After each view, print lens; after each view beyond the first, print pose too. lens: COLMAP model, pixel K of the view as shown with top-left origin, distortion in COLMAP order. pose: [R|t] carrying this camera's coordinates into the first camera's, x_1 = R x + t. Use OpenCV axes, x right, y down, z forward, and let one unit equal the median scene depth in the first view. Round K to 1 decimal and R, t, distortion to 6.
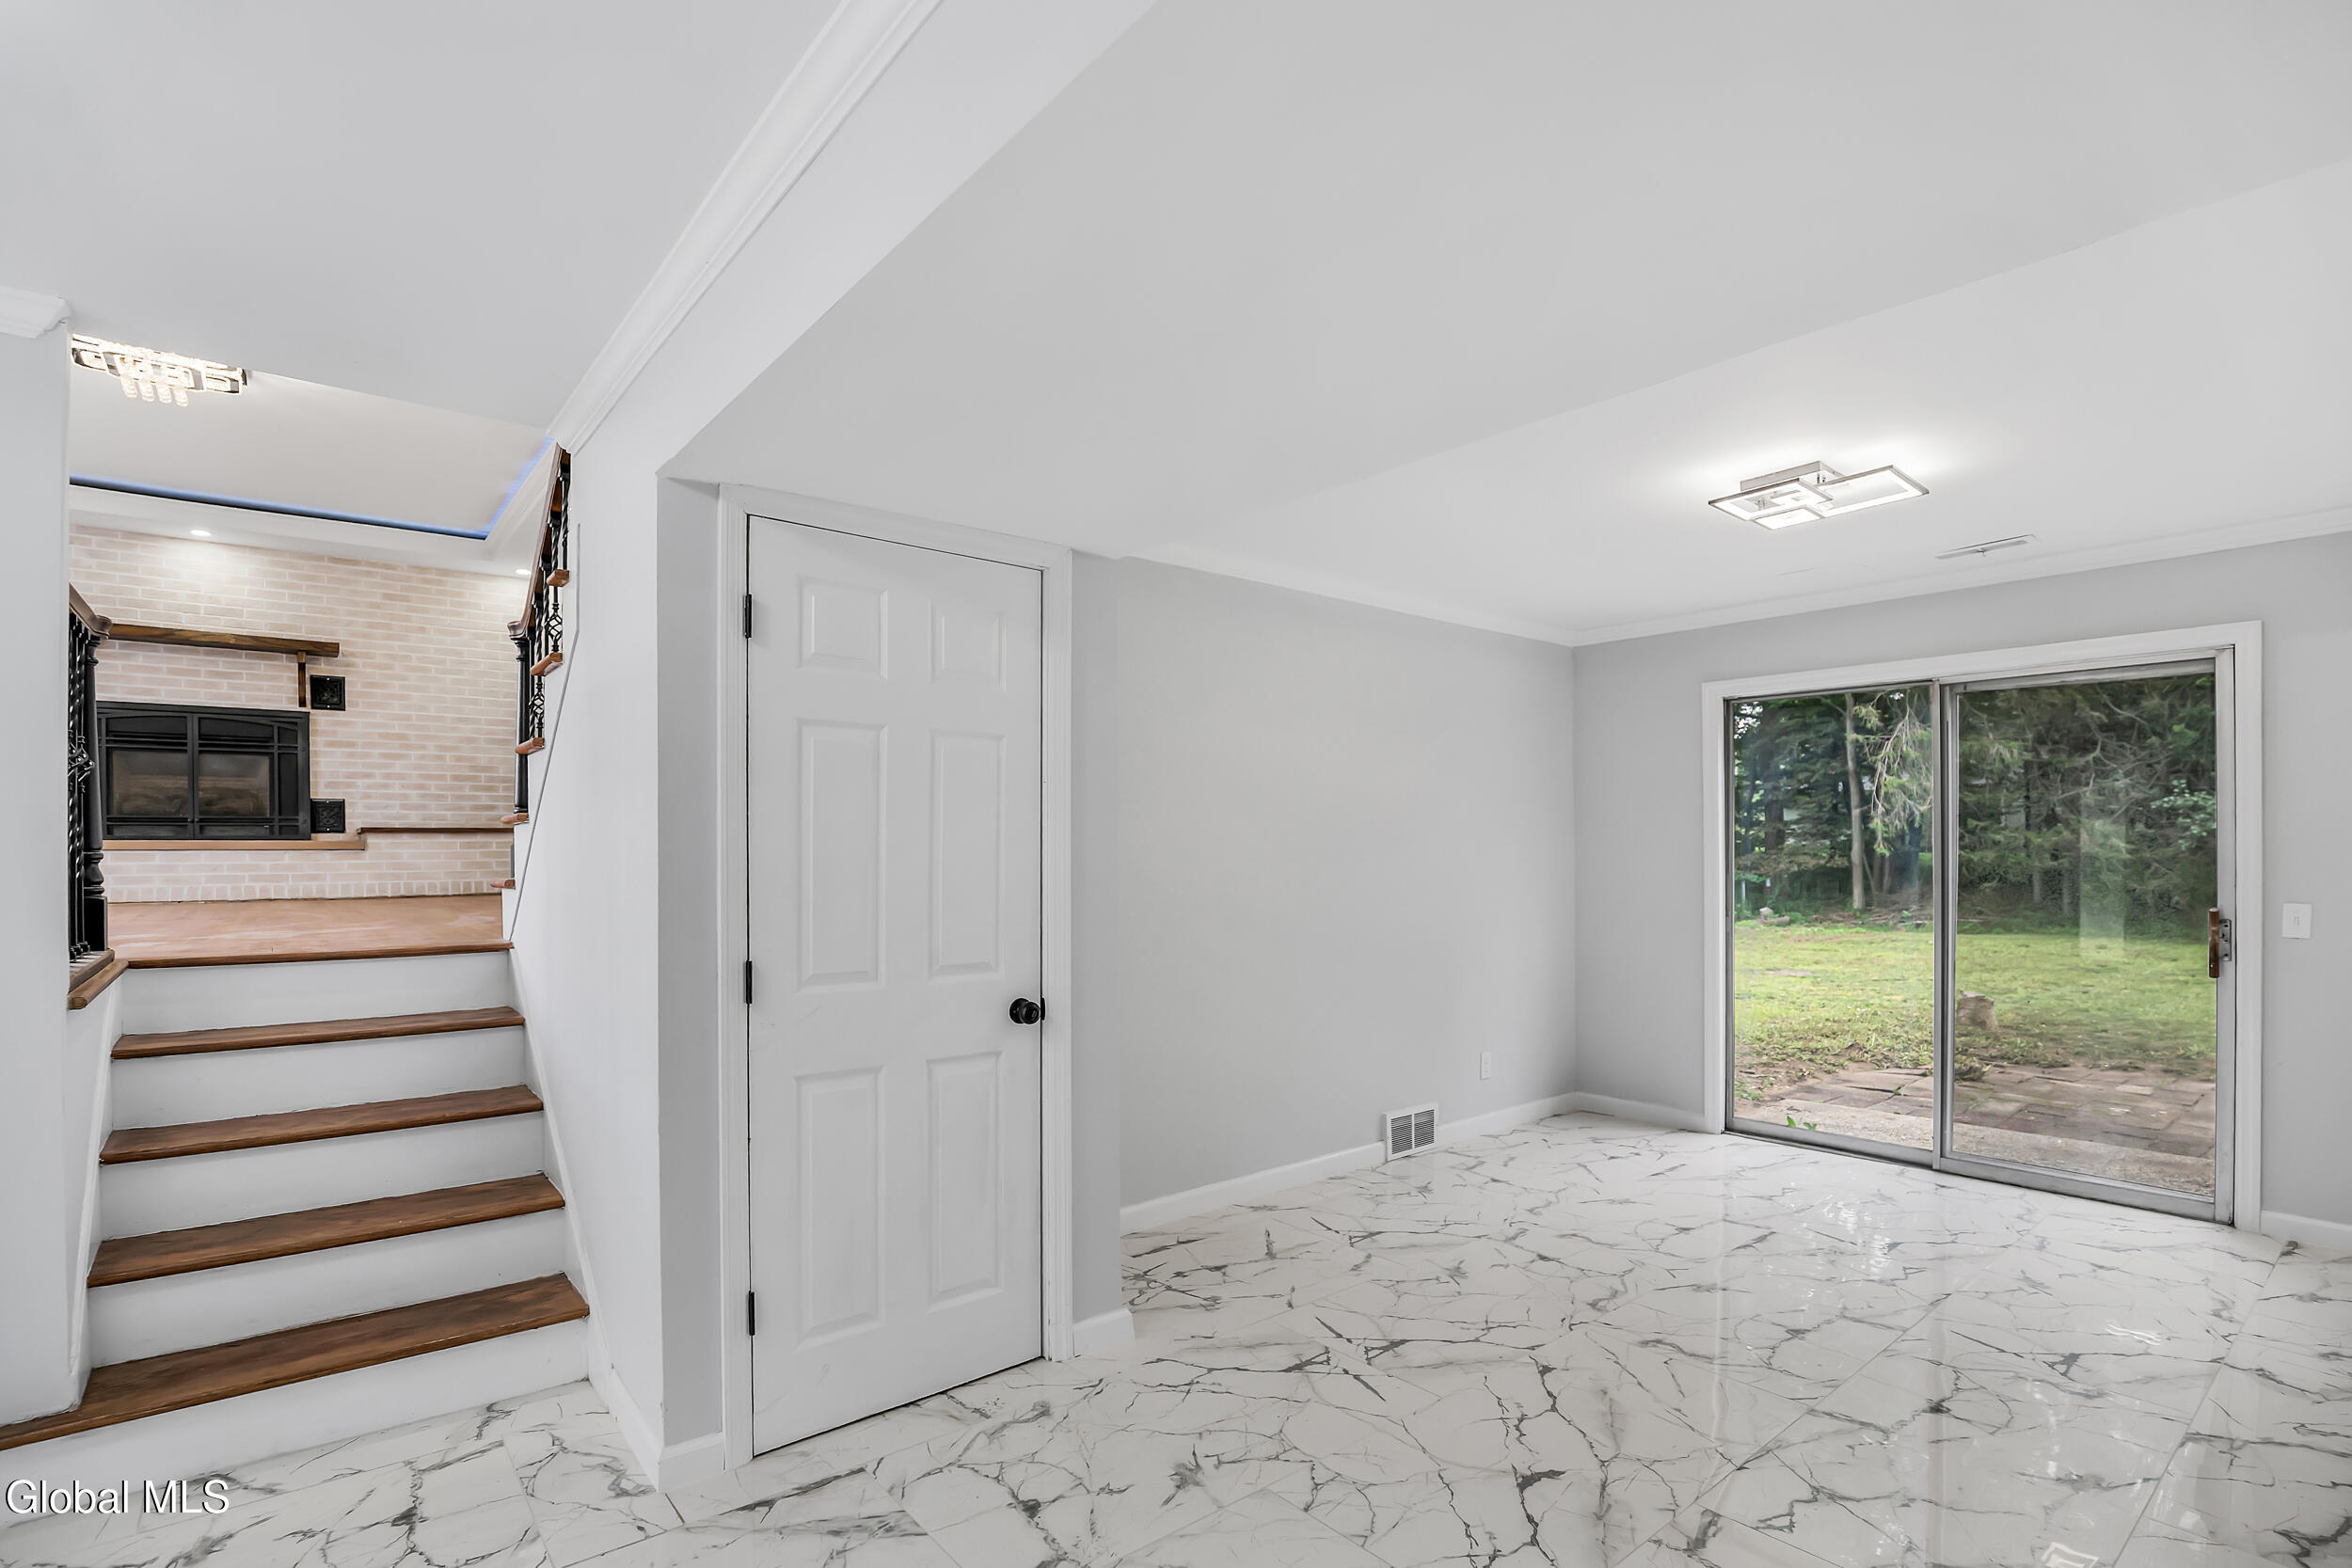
lens RADIAL K [[1124.0, 0, 1172.3], [0, 1124.0, 859.4], [0, 0, 1]] dist [-0.029592, -0.000247]
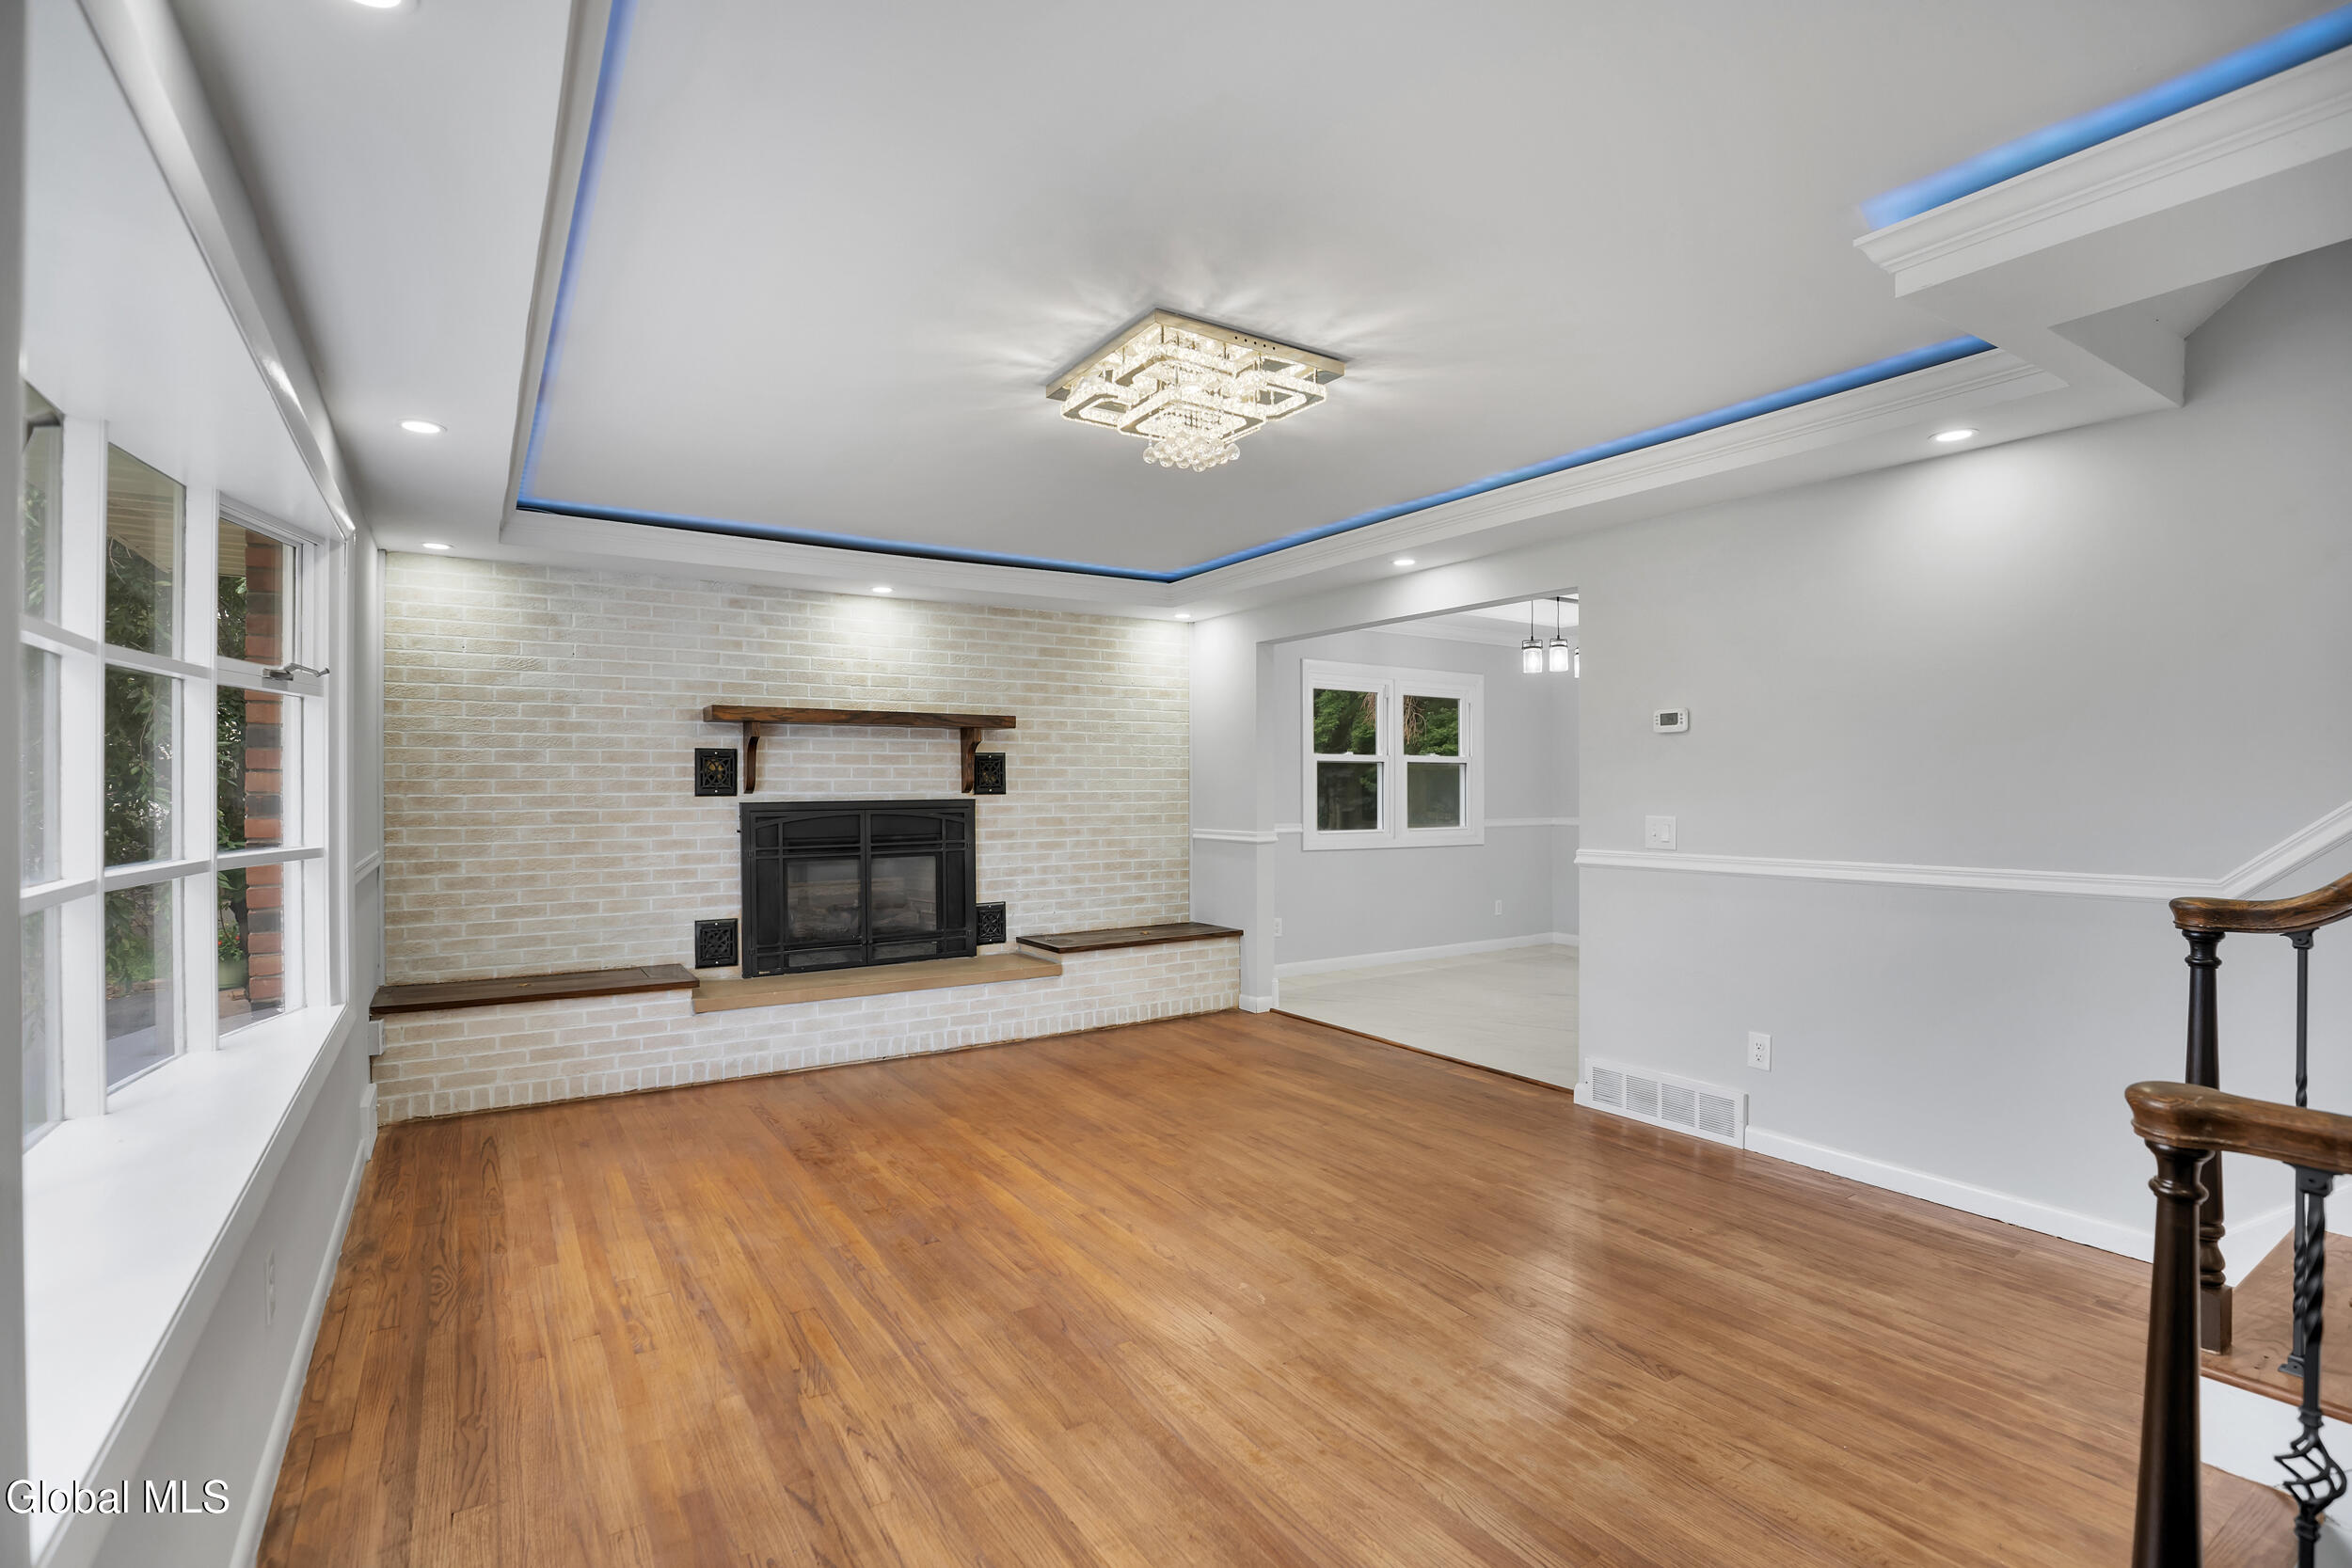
lens RADIAL K [[1107.5, 0, 1176.0], [0, 1107.5, 784.0], [0, 0, 1]] dist [-0.024106, 0.000021]
pose [[0.993819, -0.000624, -0.111013, -0.542462], [-0.000403, 0.999957, -0.009223, -0.137353], [0.111014, 0.009211, 0.993776, 0.199997]]
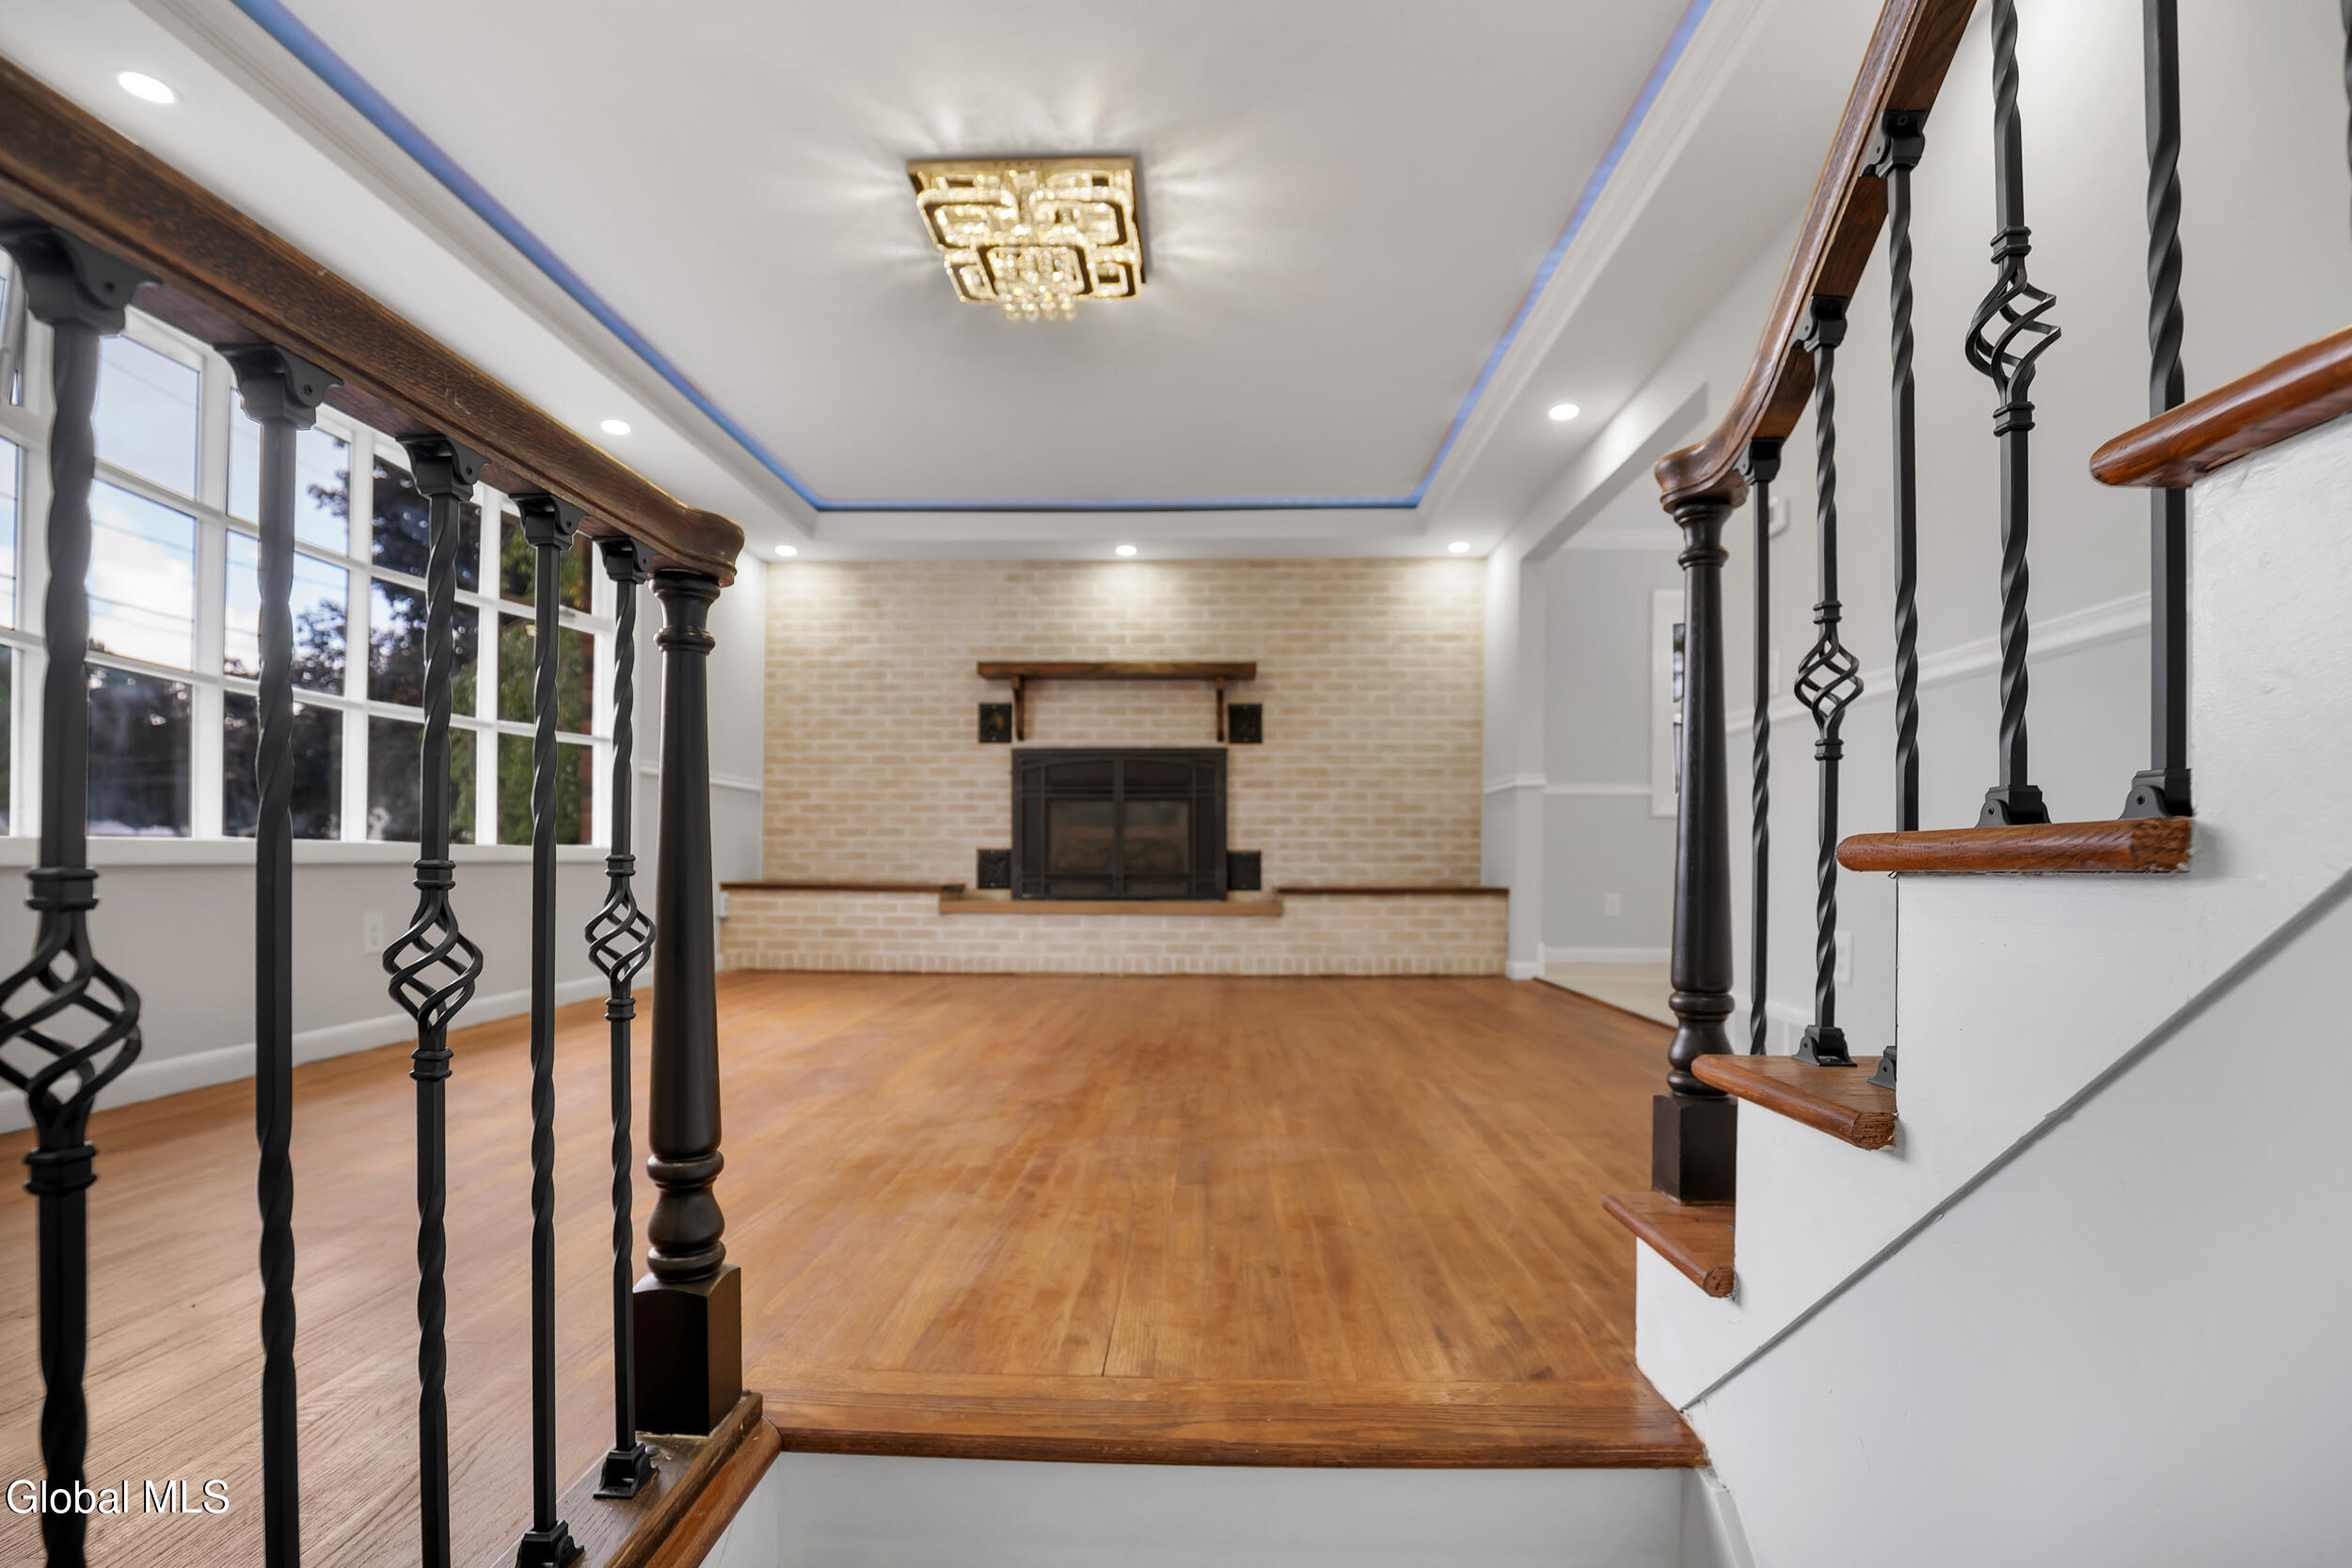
lens RADIAL K [[1124.0, 0, 1172.3], [0, 1124.0, 859.4], [0, 0, 1]] dist [-0.029592, -0.000247]
pose [[0.752678, 0.005743, -0.658364, -0.248333], [-0.013127, 0.999894, -0.006286, -0.042265], [0.658258, 0.013373, 0.752673, 0.327381]]
